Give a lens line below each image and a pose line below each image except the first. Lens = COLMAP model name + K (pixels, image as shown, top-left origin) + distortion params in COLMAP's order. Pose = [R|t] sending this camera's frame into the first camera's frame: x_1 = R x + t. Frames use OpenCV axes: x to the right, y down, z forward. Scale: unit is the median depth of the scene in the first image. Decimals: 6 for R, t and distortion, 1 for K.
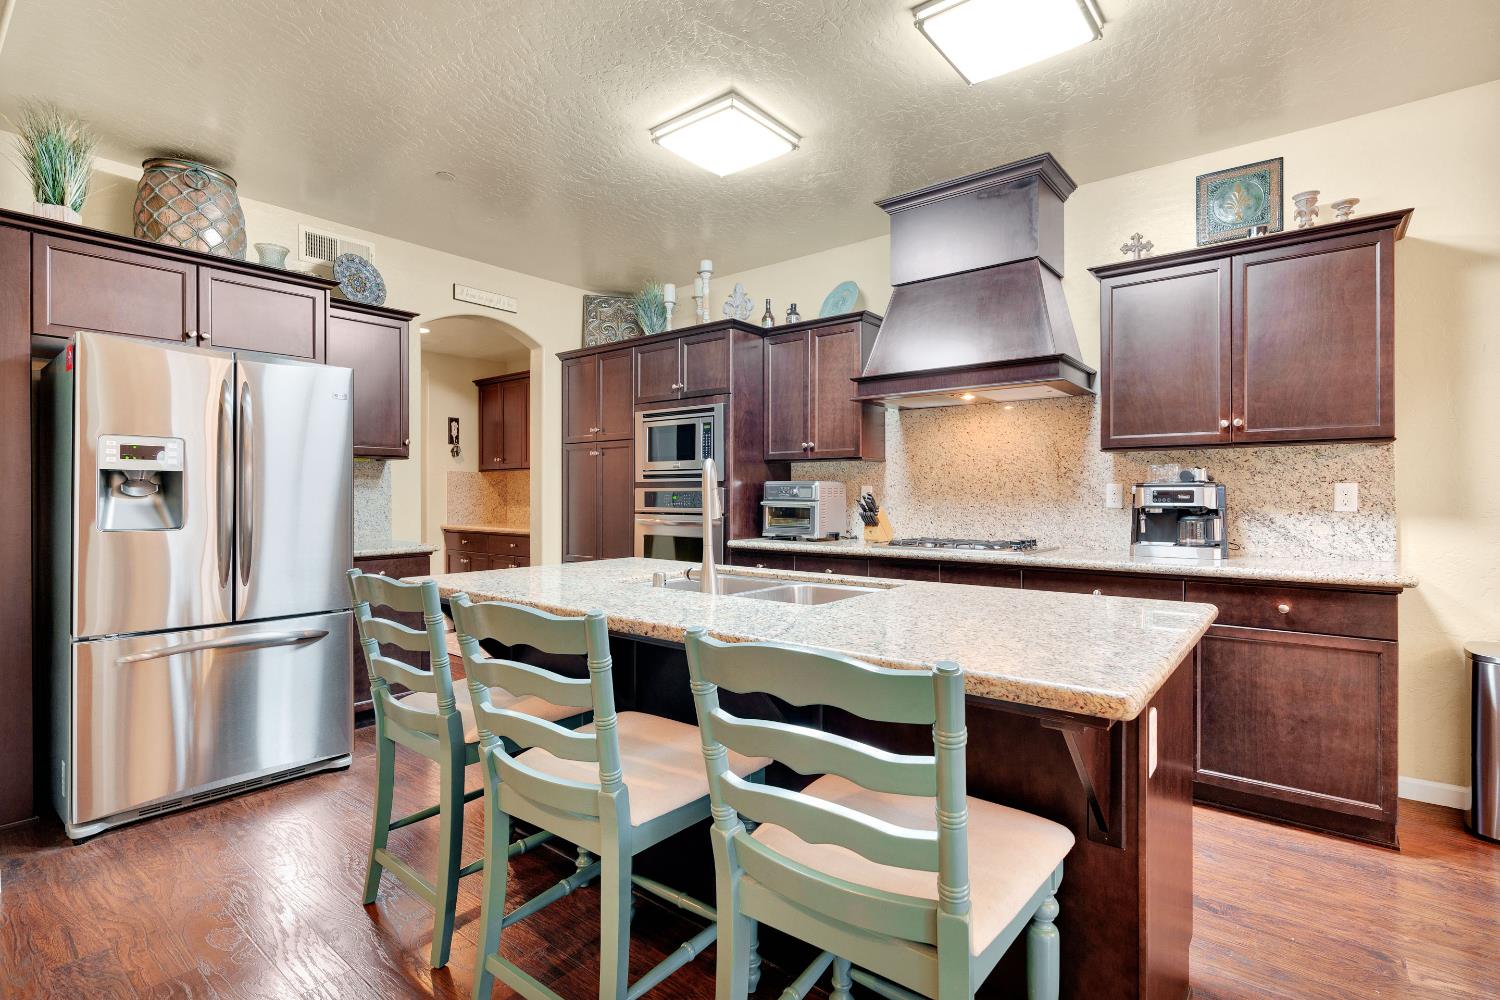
lens RADIAL K [[719.9, 0, 744.0], [0, 719.9, 494.5], [0, 0, 1]] dist [0.001186, 0.000315]
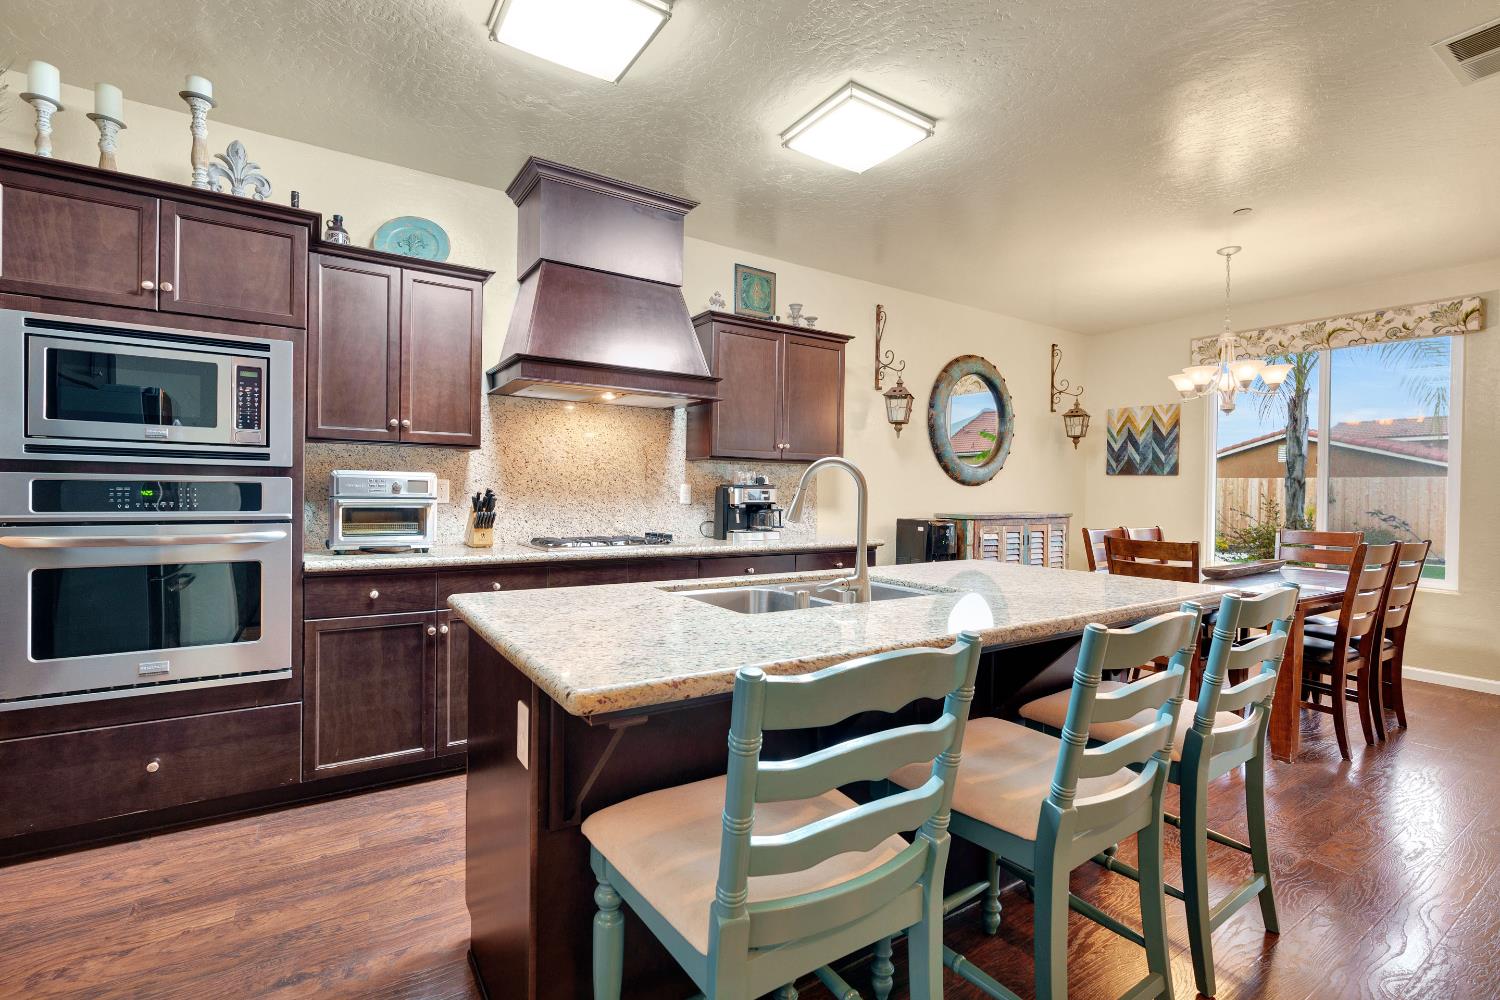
lens RADIAL K [[688.4, 0, 755.5], [0, 688.4, 492.3], [0, 0, 1]] dist [0.005979, 0.001008]
pose [[0.296462, 0.005463, 0.955029, -0.619939], [-0.011630, 0.999930, -0.002109, -0.000223], [-0.954974, -0.010481, 0.296505, 0.567168]]
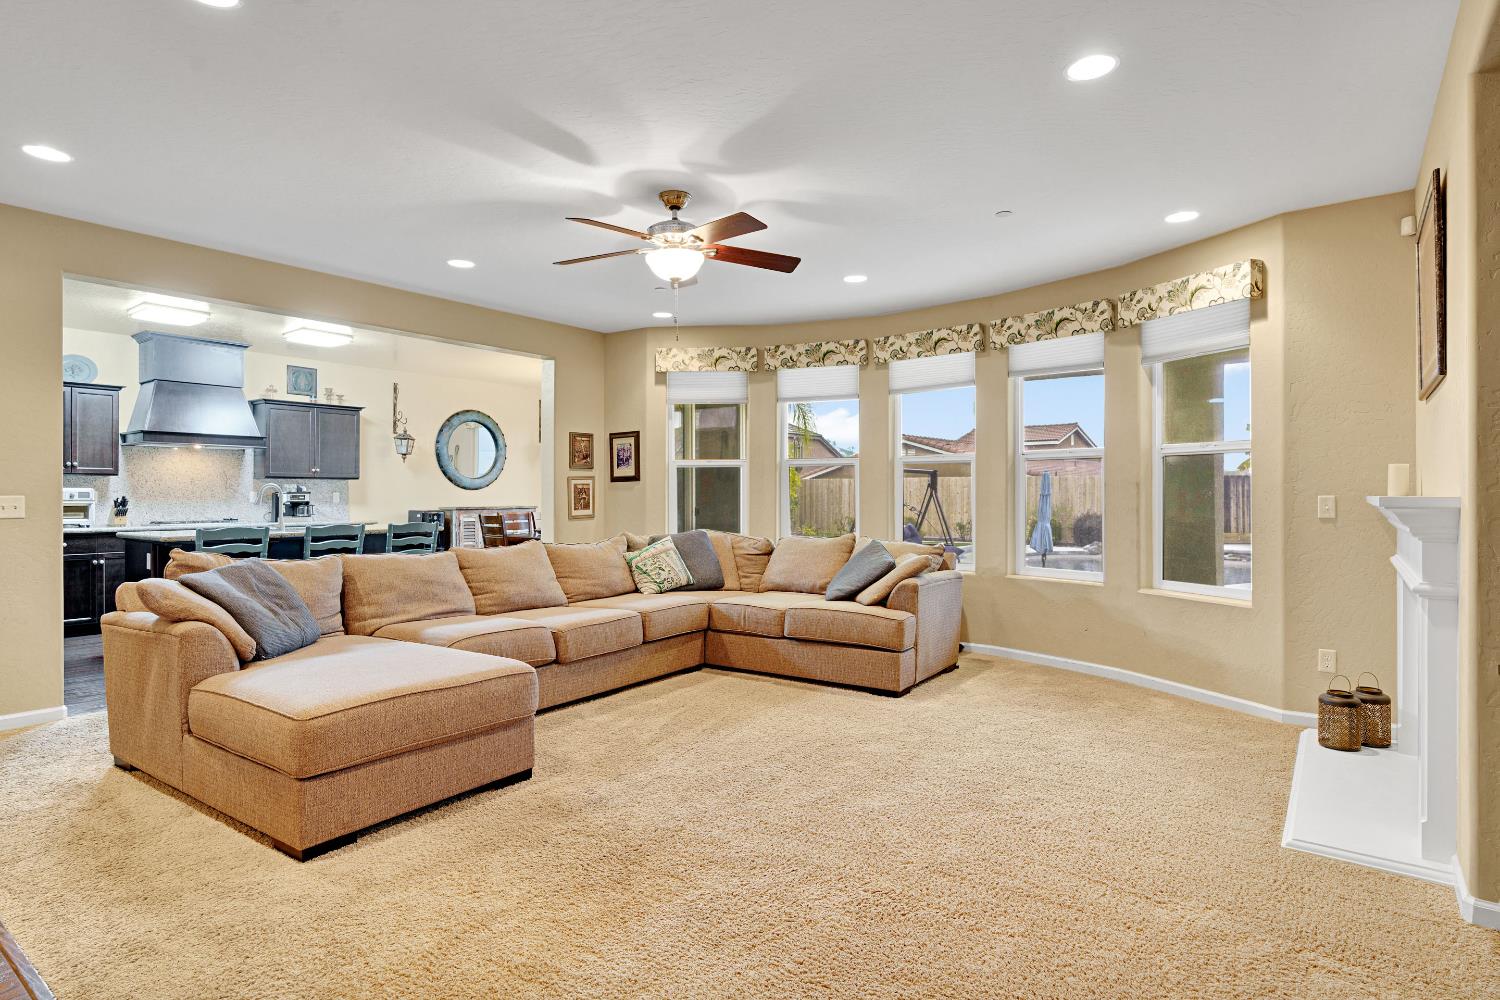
lens RADIAL K [[787.7, 0, 752.9], [0, 787.7, 493.3], [0, 0, 1]] dist [0.001368, 0.002041]
pose [[-0.039088, 0.003925, 0.999228, -2.092900], [0.002249, 0.999990, -0.003840, 0.002665], [-0.999233, 0.002097, -0.039096, -0.467684]]
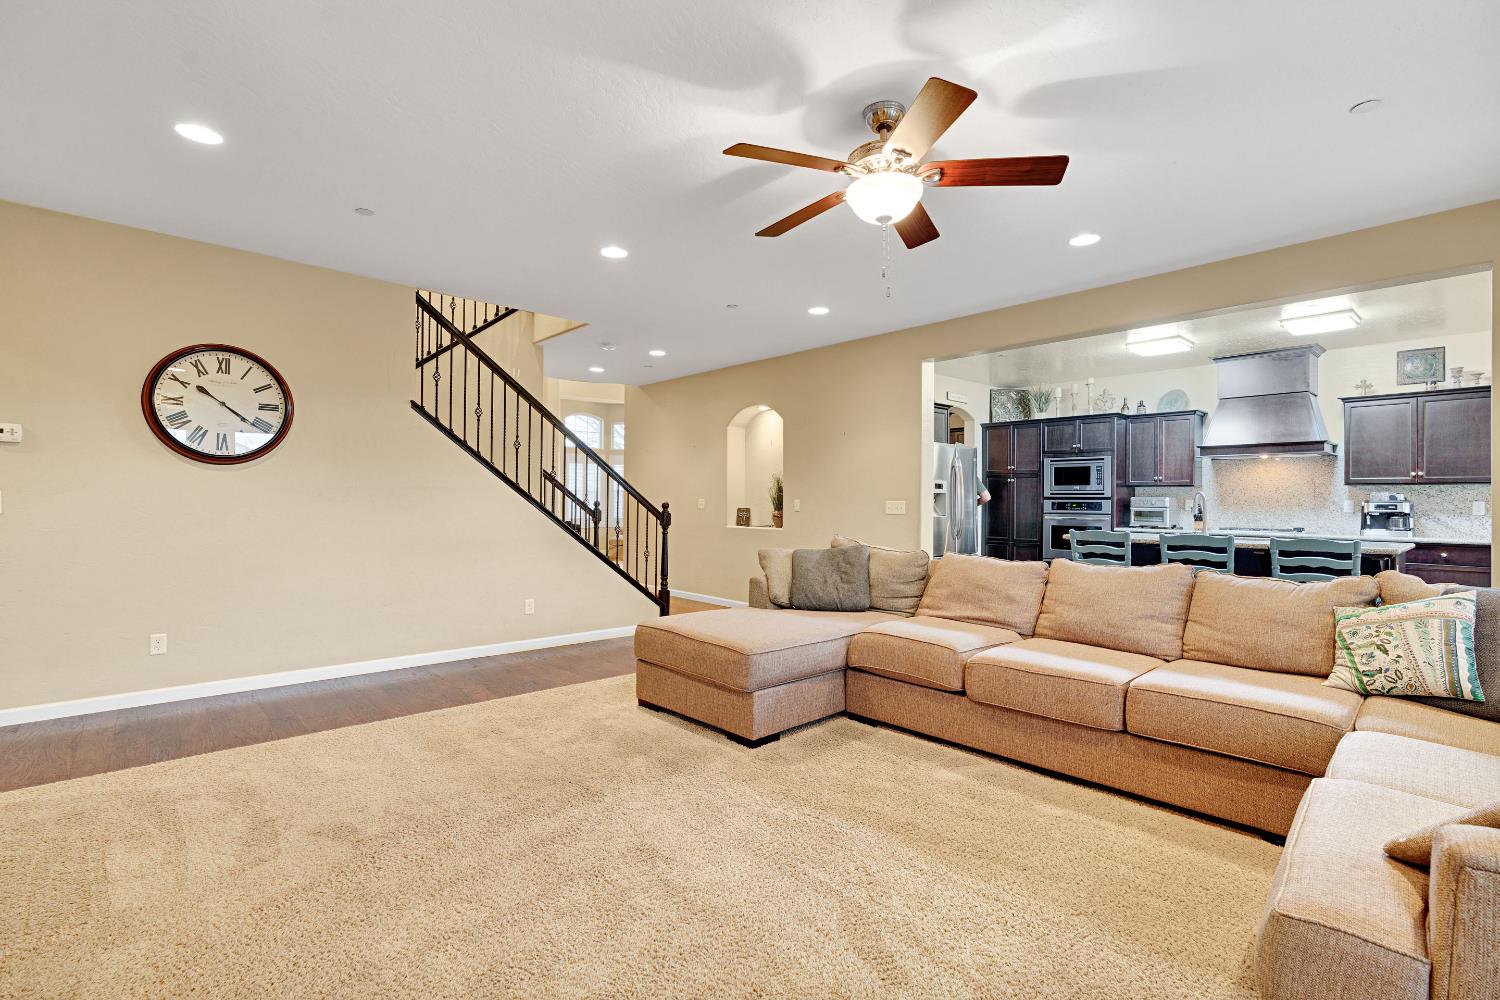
lens RADIAL K [[688.4, 0, 753.2], [0, 688.4, 493.7], [0, 0, 1]] dist [0.005979, 0.001008]
pose [[0.987930, 0.008027, -0.154690, -0.880819], [-0.010032, 0.999875, -0.012183, 0.006187], [0.154573, 0.013588, 0.987888, -1.236219]]
